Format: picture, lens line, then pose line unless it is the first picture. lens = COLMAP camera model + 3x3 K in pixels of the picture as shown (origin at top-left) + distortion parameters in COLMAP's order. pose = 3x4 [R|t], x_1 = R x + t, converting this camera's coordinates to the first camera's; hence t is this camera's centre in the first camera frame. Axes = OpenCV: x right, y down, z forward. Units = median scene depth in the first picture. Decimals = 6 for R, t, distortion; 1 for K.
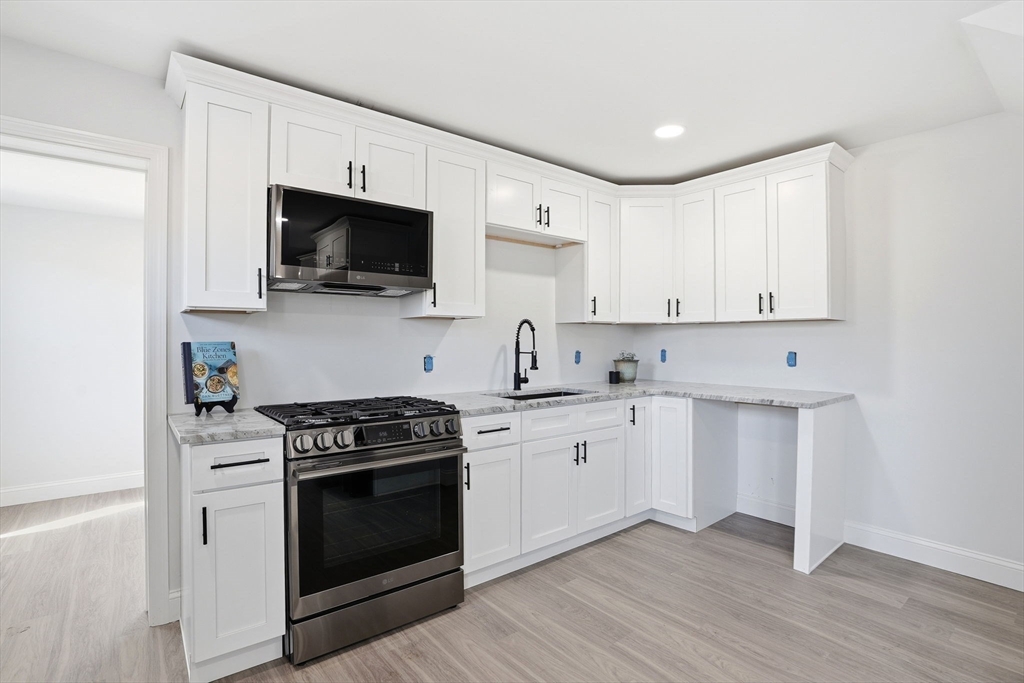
lens RADIAL K [[489.0, 0, 517.0], [0, 489.0, 339.5], [0, 0, 1]] dist [-0.072045, 0.031676]
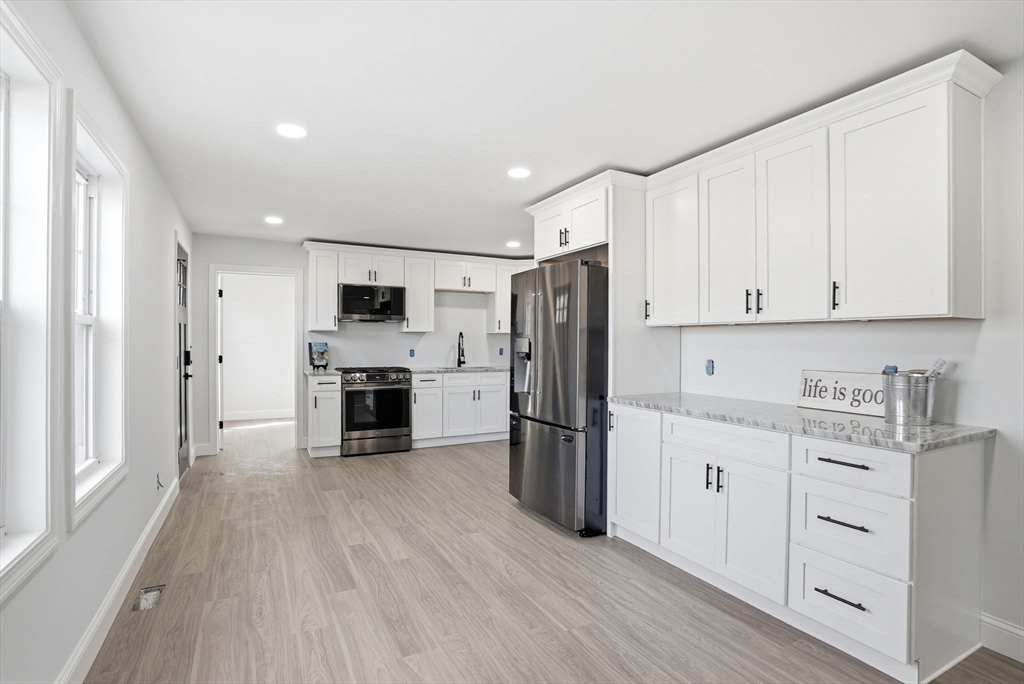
lens RADIAL K [[489.0, 0, 517.0], [0, 489.0, 340.0], [0, 0, 1]] dist [-0.072045, 0.031676]
pose [[0.982054, 0.003818, -0.188561, 0.831453], [-0.003691, 0.999993, 0.001028, -0.014470], [0.188564, -0.000313, 0.982061, -1.254766]]
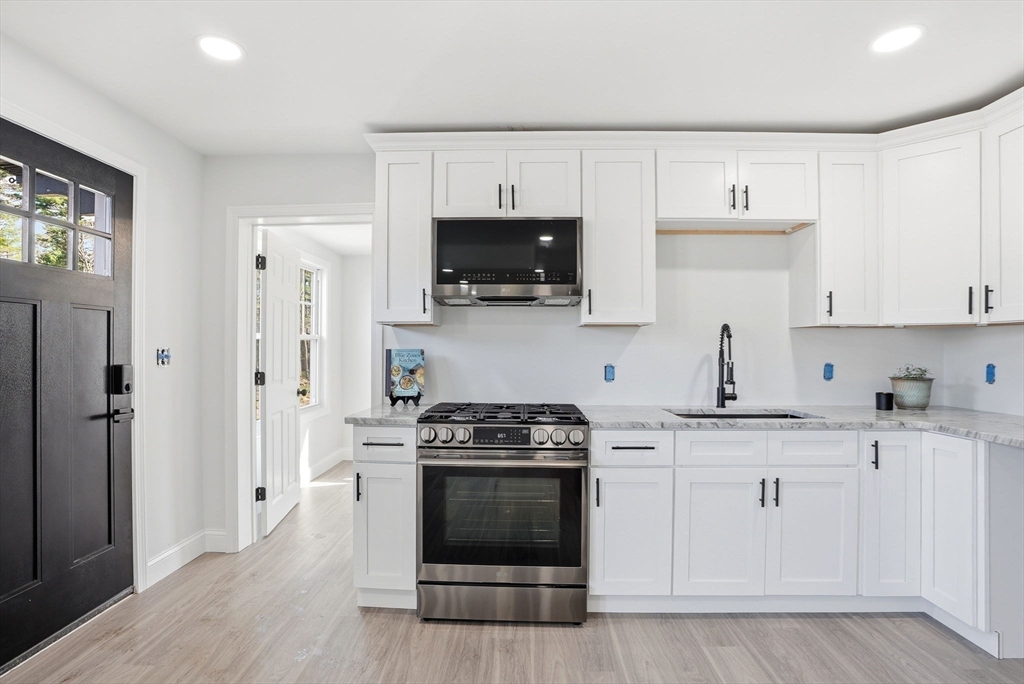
lens RADIAL K [[504.0, 0, 511.4], [0, 504.0, 347.4], [0, 0, 1]] dist [-0.078006, 0.035573]
pose [[0.759094, 0.000519, -0.650981, 0.389324], [-0.003103, 0.999991, -0.002821, 0.003138], [0.650974, 0.004161, 0.759089, 0.147794]]
